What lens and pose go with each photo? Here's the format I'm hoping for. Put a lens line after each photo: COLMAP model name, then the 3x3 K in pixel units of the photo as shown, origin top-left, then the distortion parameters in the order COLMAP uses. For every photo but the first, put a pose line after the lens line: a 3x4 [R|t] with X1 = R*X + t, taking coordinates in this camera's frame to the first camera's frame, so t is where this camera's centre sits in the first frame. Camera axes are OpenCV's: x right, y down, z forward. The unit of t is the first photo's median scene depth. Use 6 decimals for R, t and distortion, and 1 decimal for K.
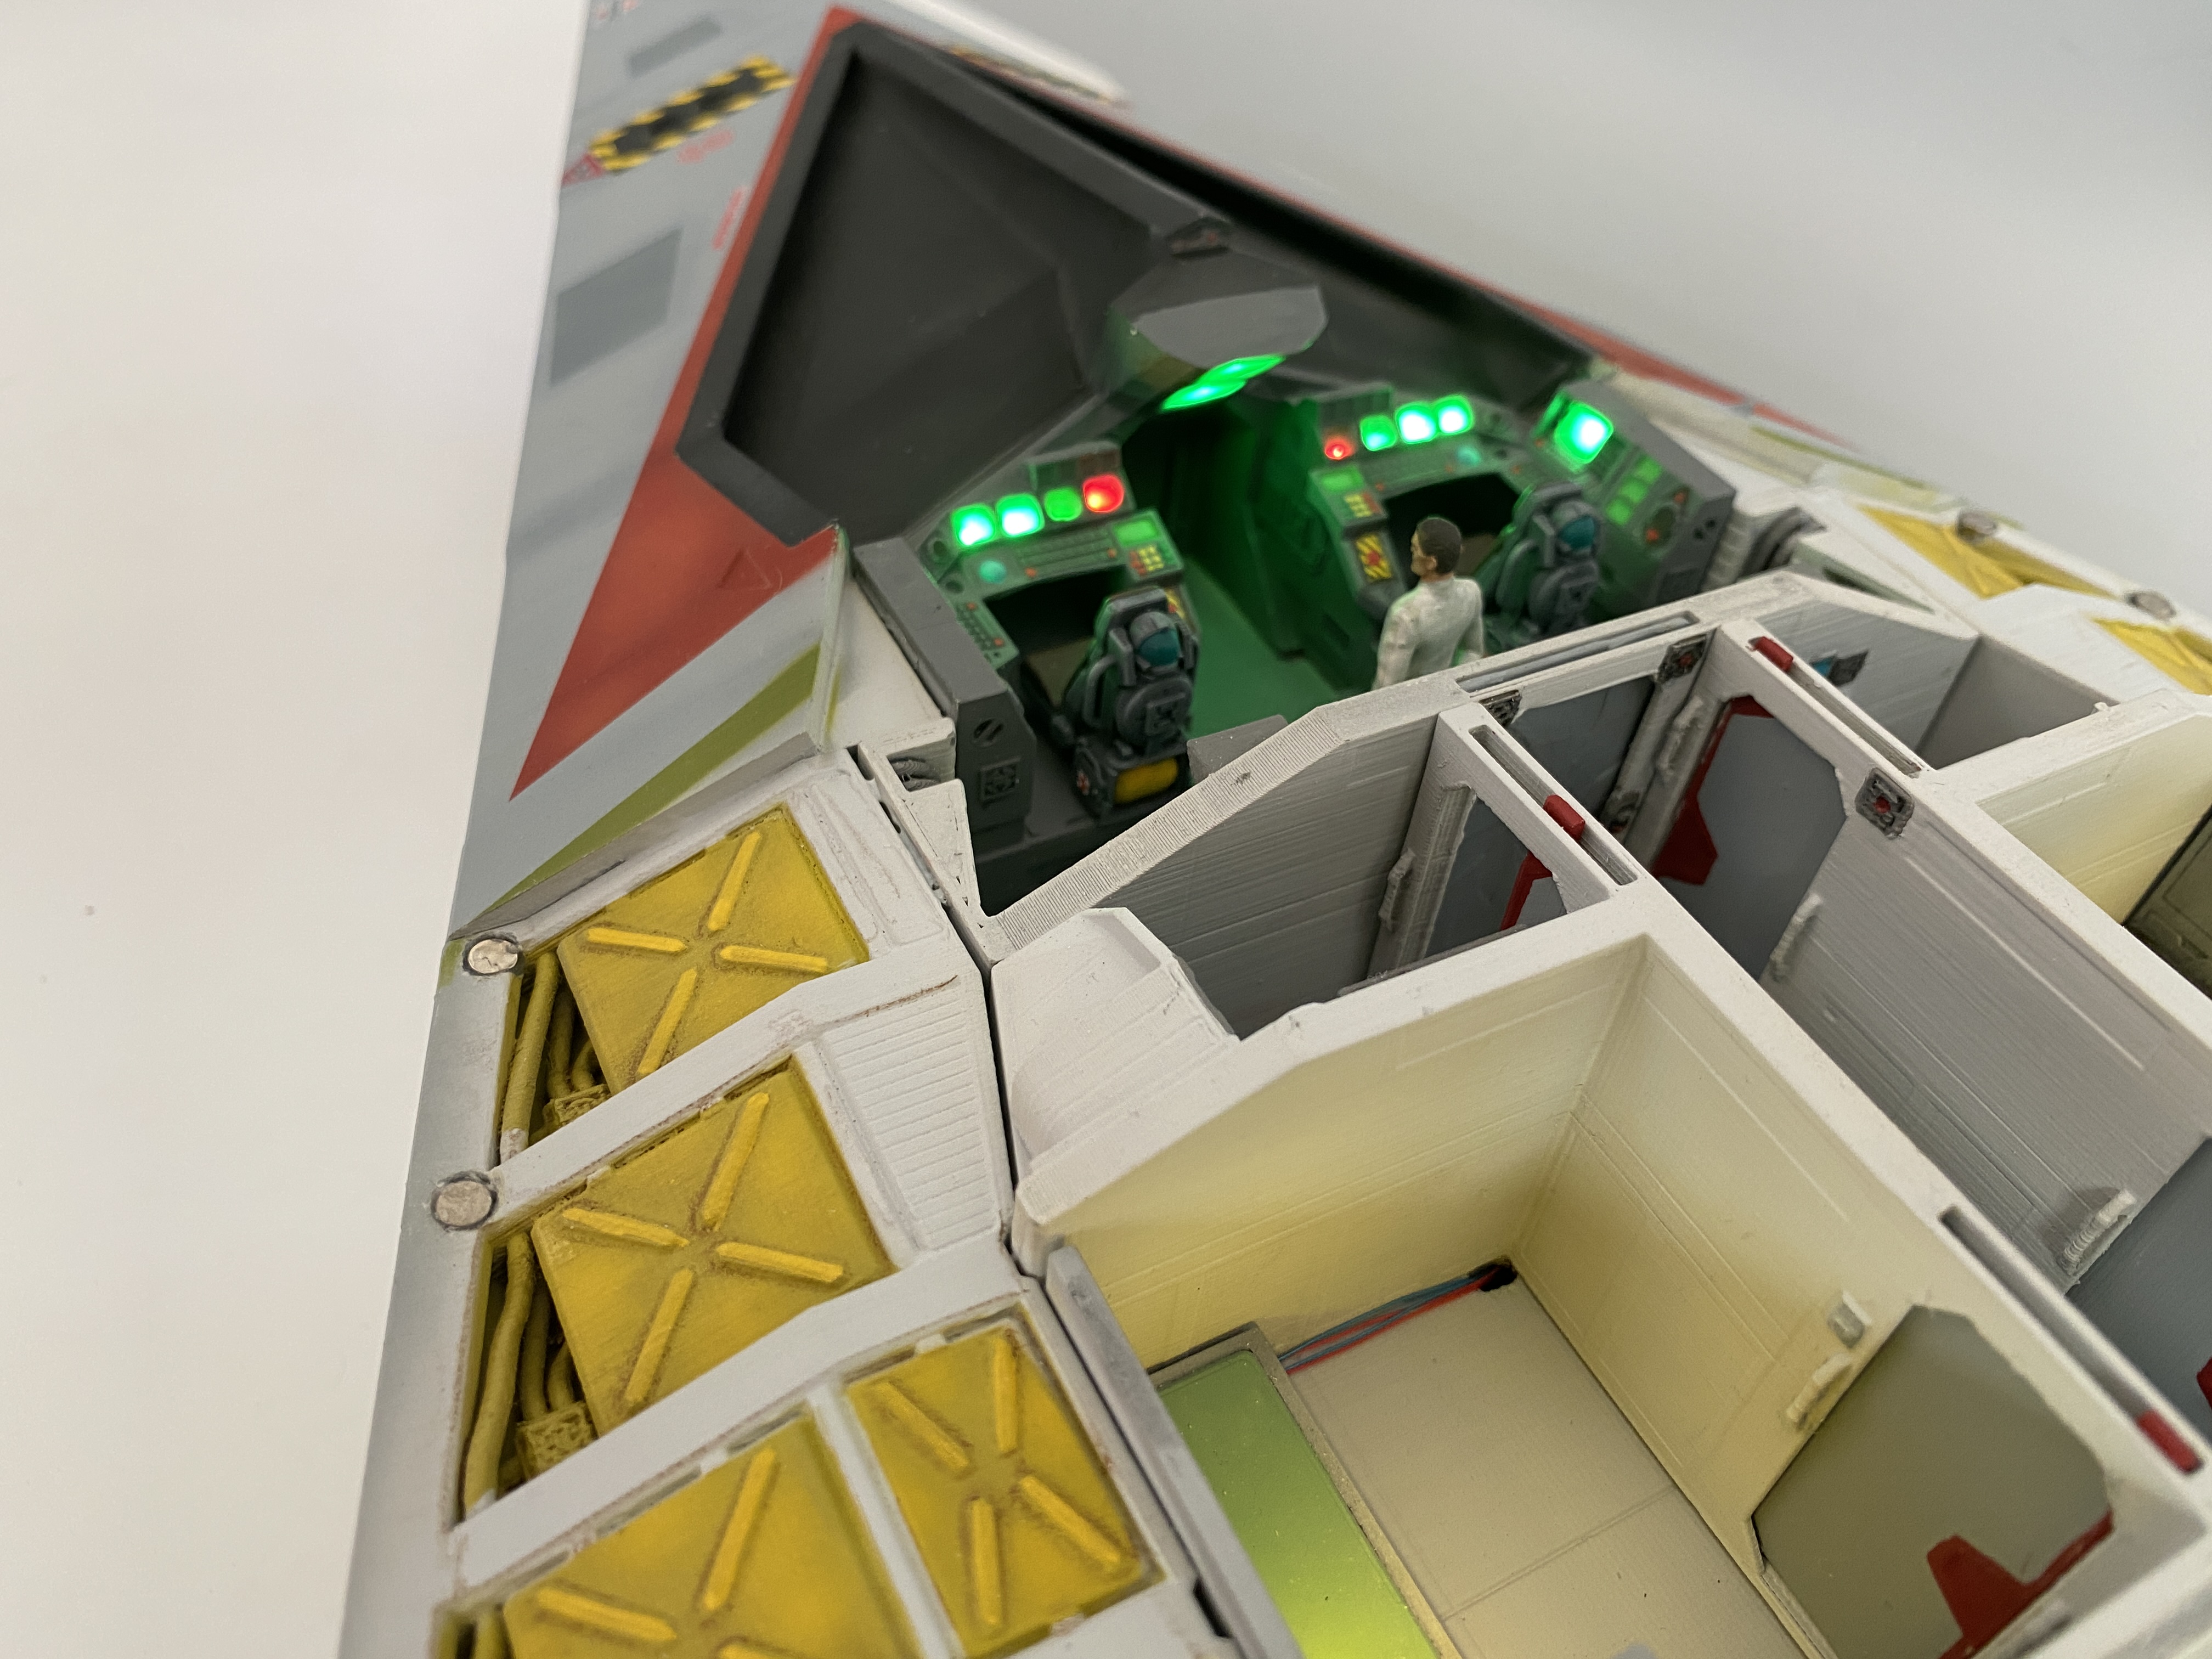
lens RADIAL K [[1710.9, 0, 1107.6], [0, 1710.9, 854.5], [0, 0, 1]] dist [-0.000862, -0.006081]
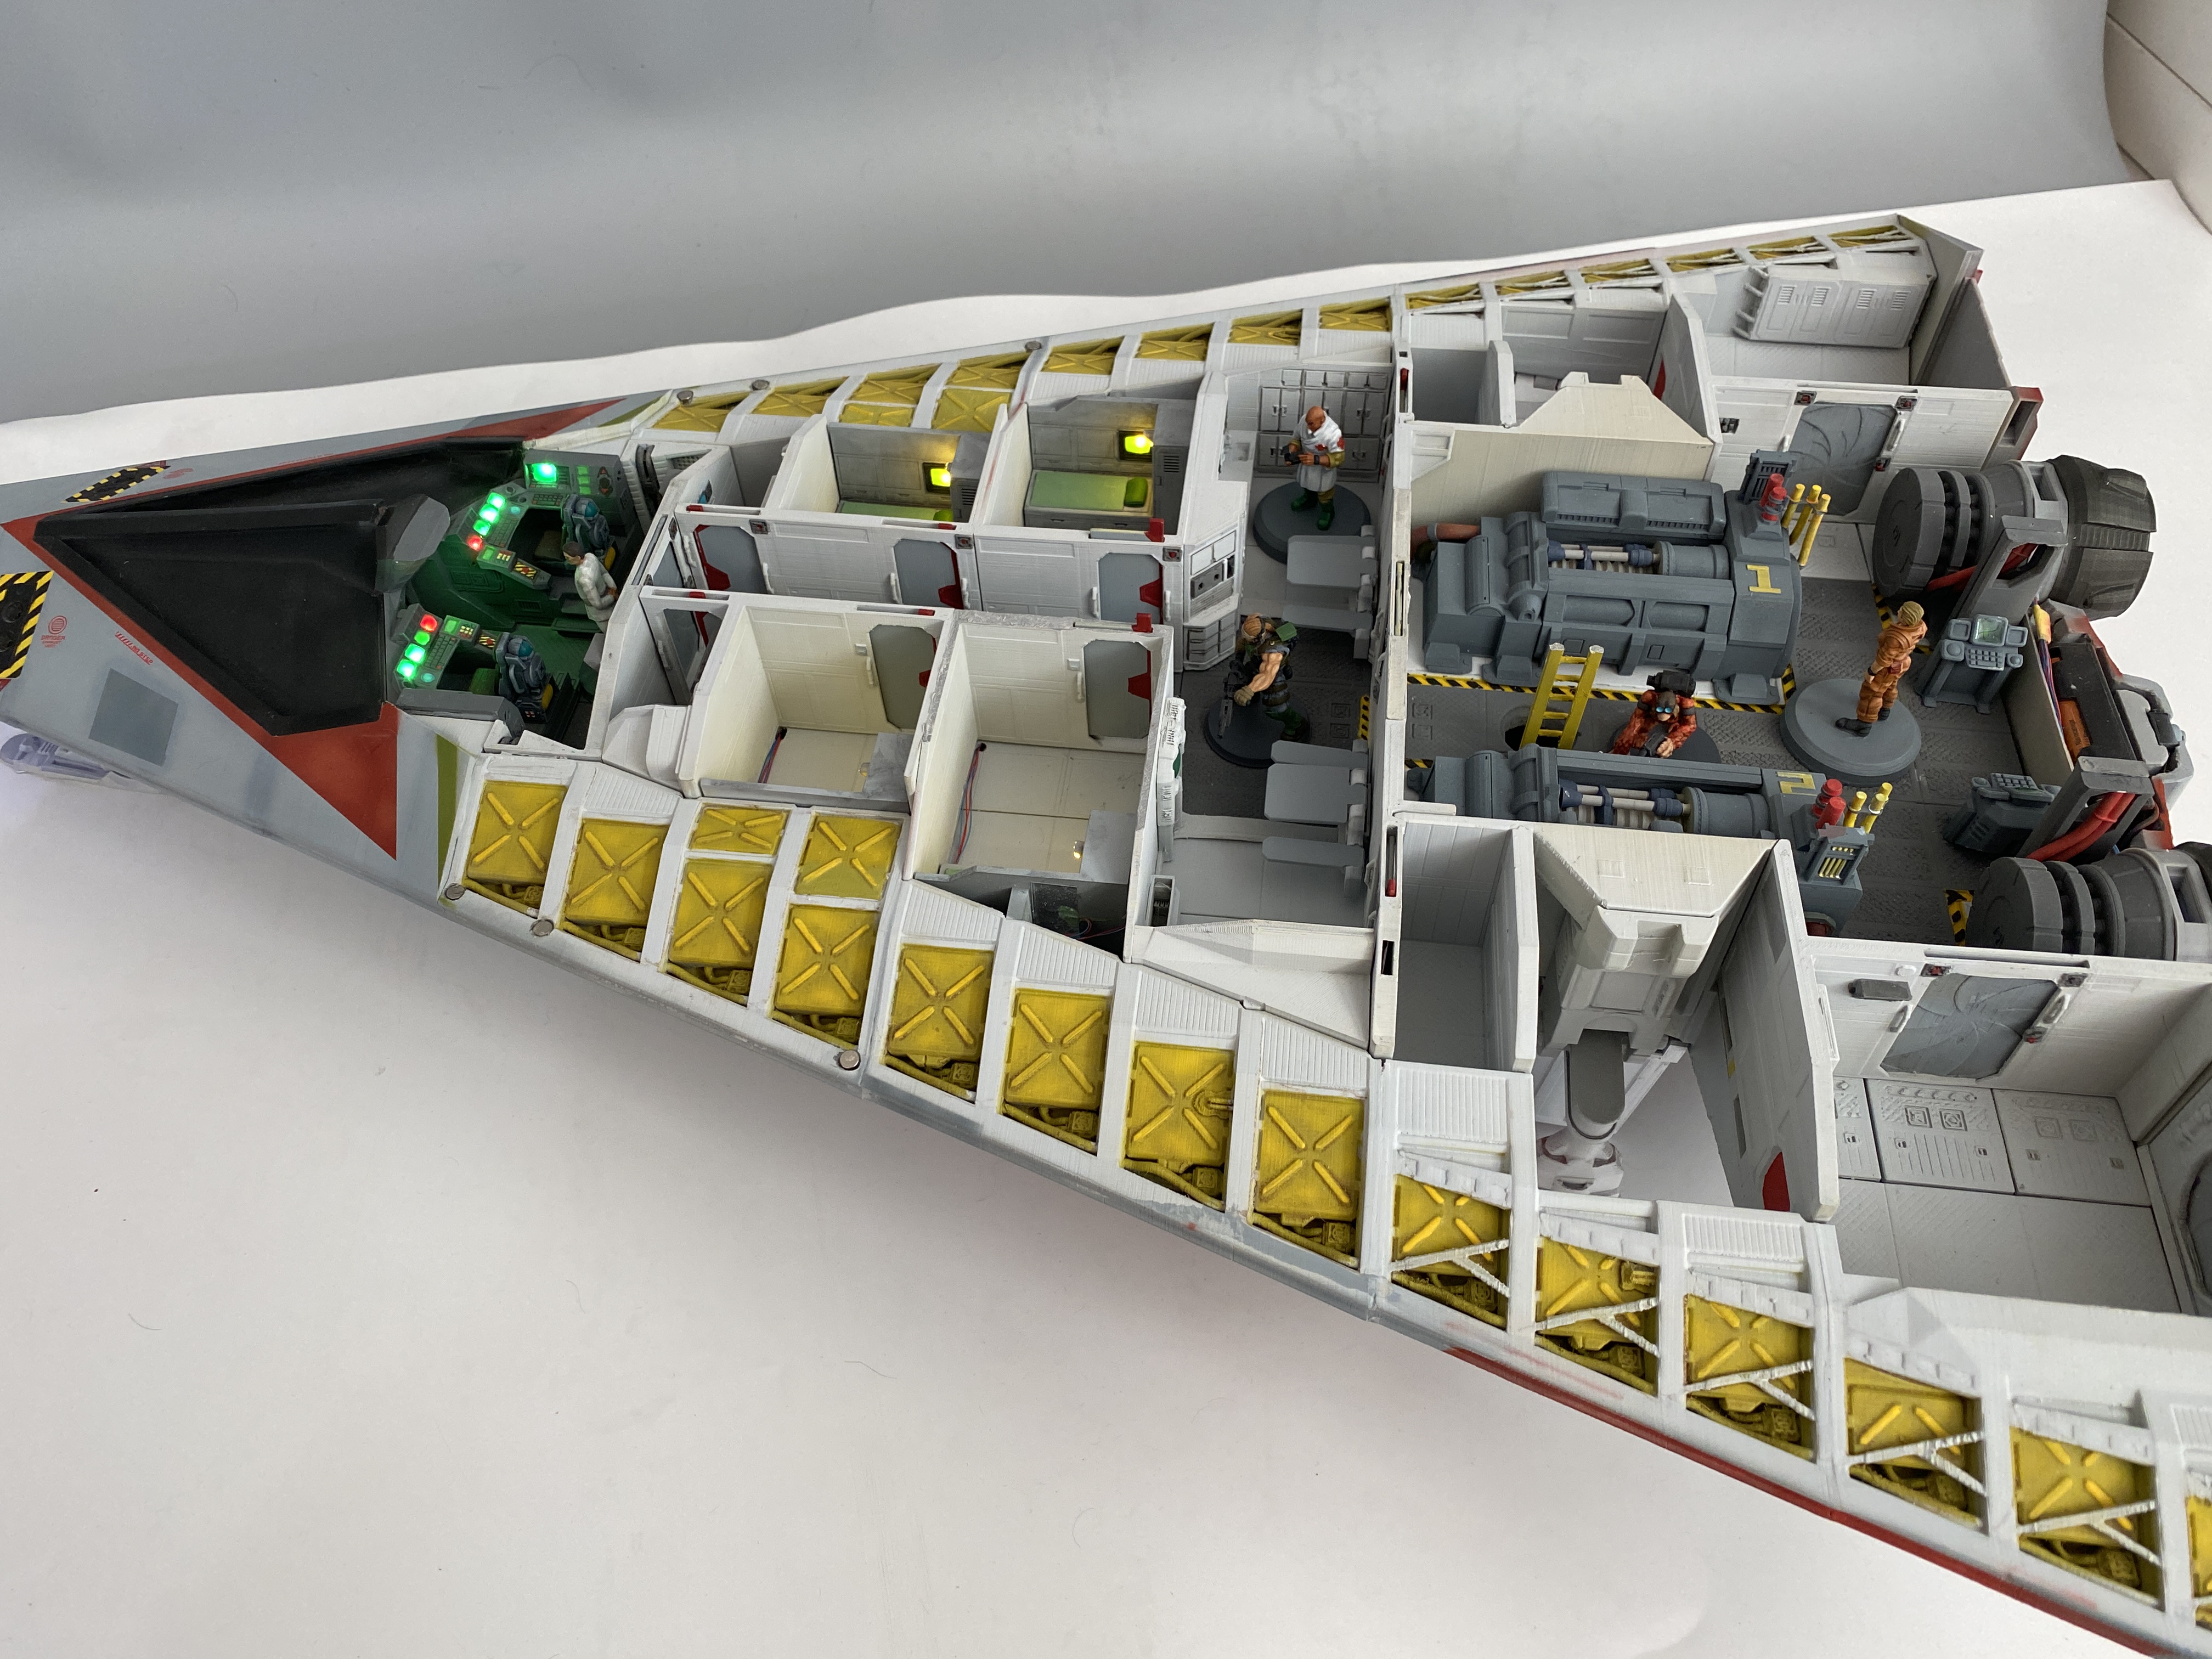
lens RADIAL K [[1698.0, 0, 1106.0], [0, 1698.0, 829.5], [0, 0, 1]] dist [0.042549, -0.087210]
pose [[0.569149, -0.700085, 0.431221, -0.716709], [0.636316, 0.707170, 0.308241, -0.153857], [-0.520741, 0.098958, 0.847960, -1.498495]]
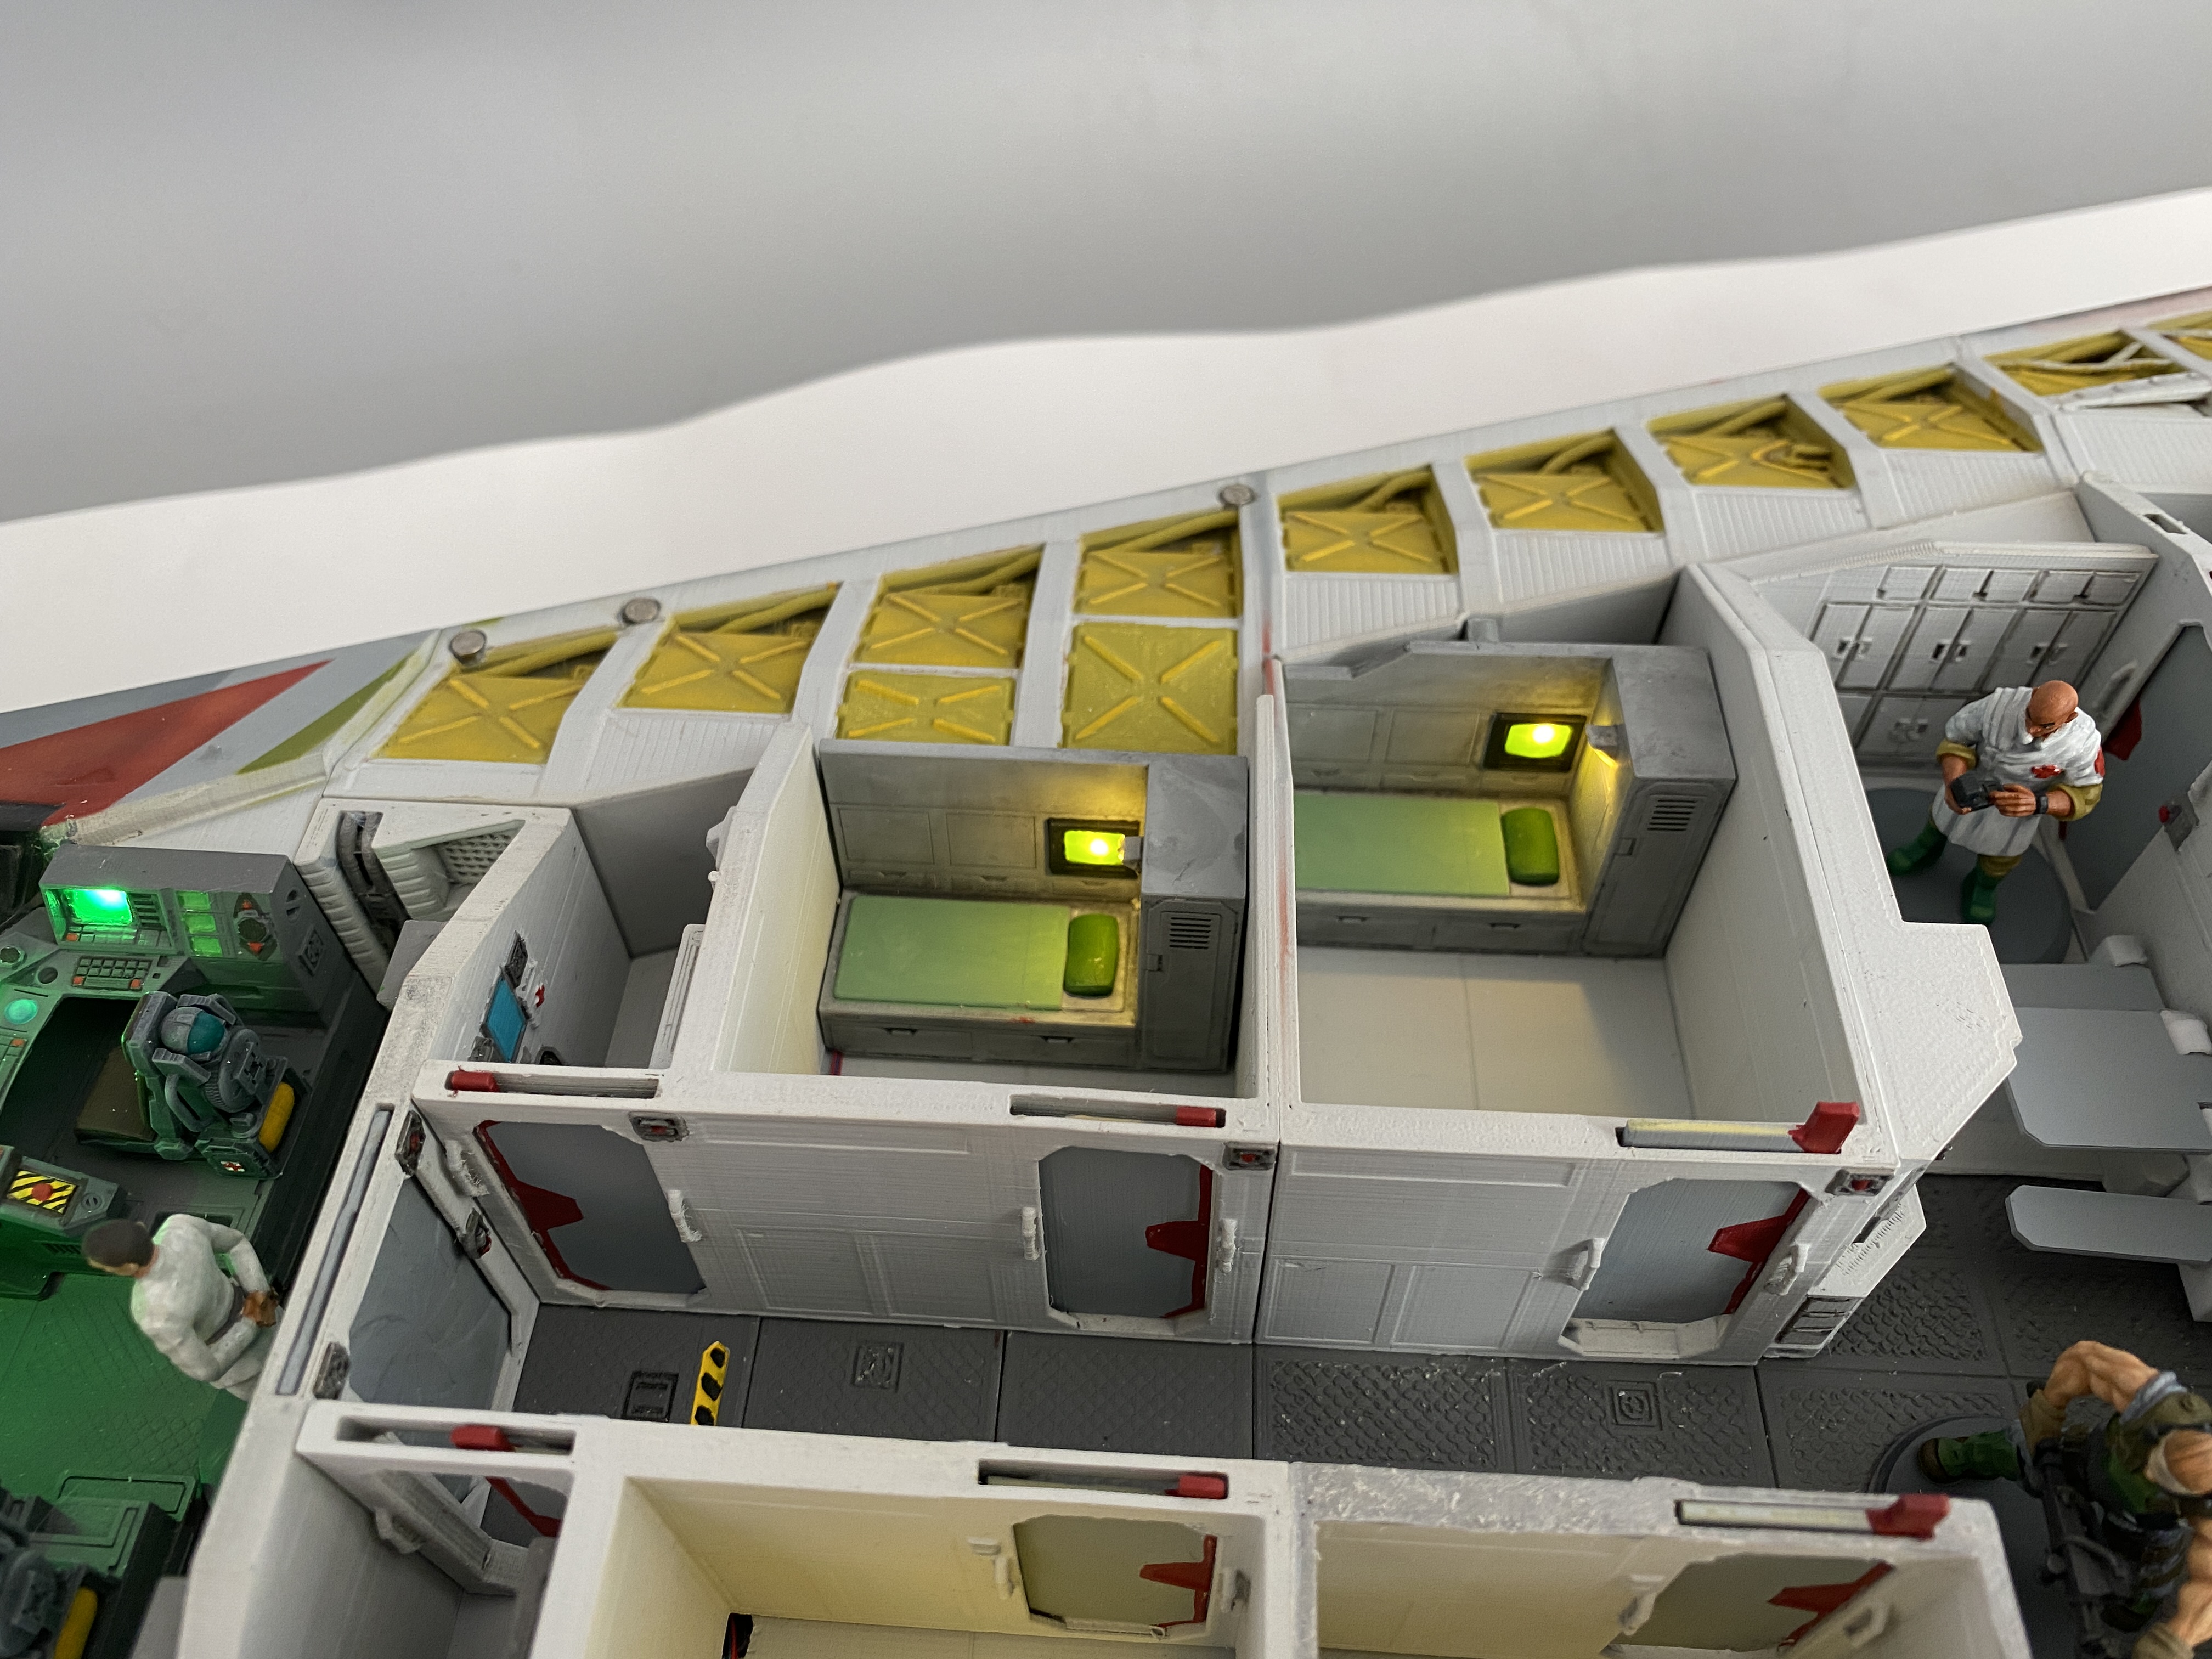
lens RADIAL K [[1735.5, 0, 1095.3], [0, 1735.5, 824.4], [0, 0, 1]] dist [-0.009643, -0.007166]
pose [[0.520130, -0.725316, 0.450978, 0.194344], [0.648345, 0.679030, 0.344335, -0.286890], [-0.555979, 0.113290, 0.823439, -0.062002]]
